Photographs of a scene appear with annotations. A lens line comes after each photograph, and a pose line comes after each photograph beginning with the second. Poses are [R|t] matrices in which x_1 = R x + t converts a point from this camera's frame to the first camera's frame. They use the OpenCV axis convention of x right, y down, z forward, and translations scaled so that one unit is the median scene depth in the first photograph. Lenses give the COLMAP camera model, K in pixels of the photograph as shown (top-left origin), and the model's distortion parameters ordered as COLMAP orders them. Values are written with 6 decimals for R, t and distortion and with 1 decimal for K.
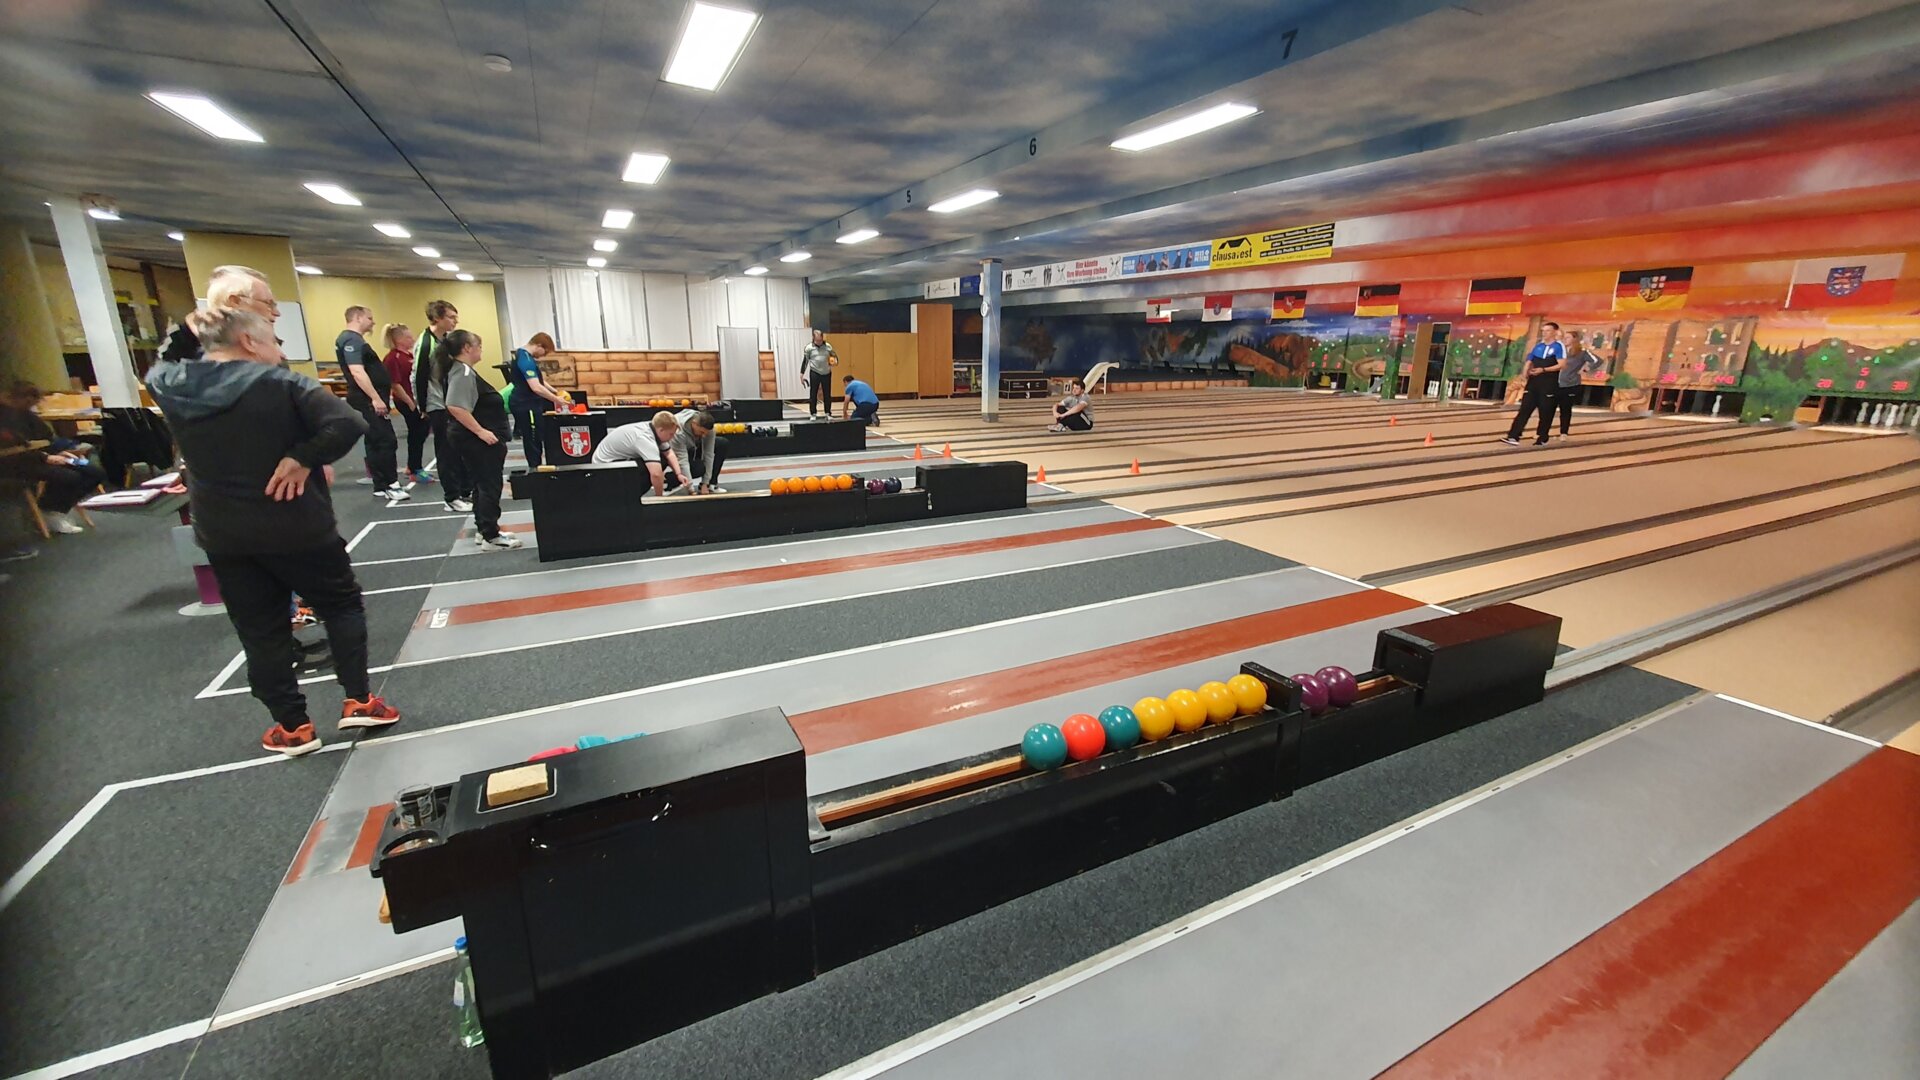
lens RADIAL K [[758.6, 0, 952.1], [0, 758.6, 536.0], [0, 0, 1]] dist [0.009378, 0.001656]
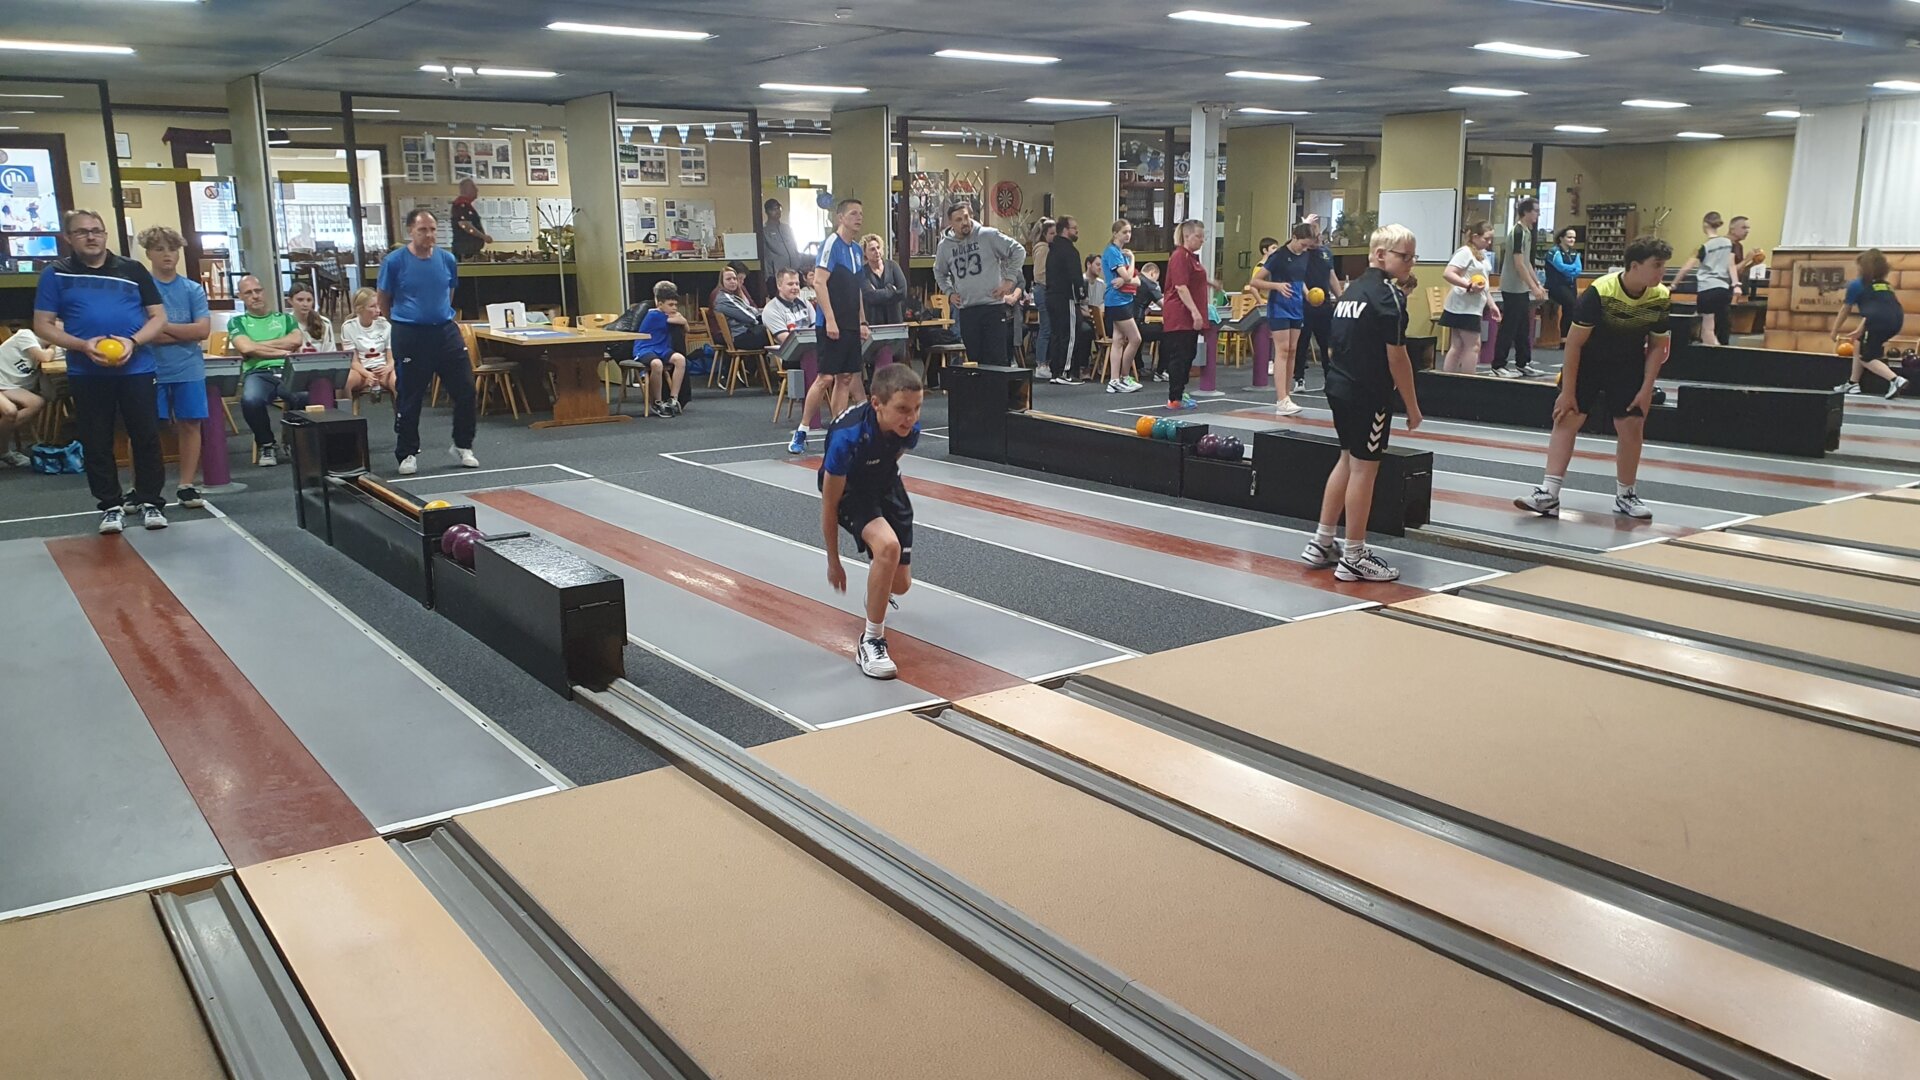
lens RADIAL K [[1485.7, 0, 972.2], [0, 1485.7, 549.2], [0, 0, 1]] dist [0.045772, -0.035660]
pose [[0.141378, 0.195096, -0.970541, 1.054799], [-0.239828, 0.957934, 0.157626, -0.119842], [0.960466, 0.210478, 0.182220, 0.514490]]
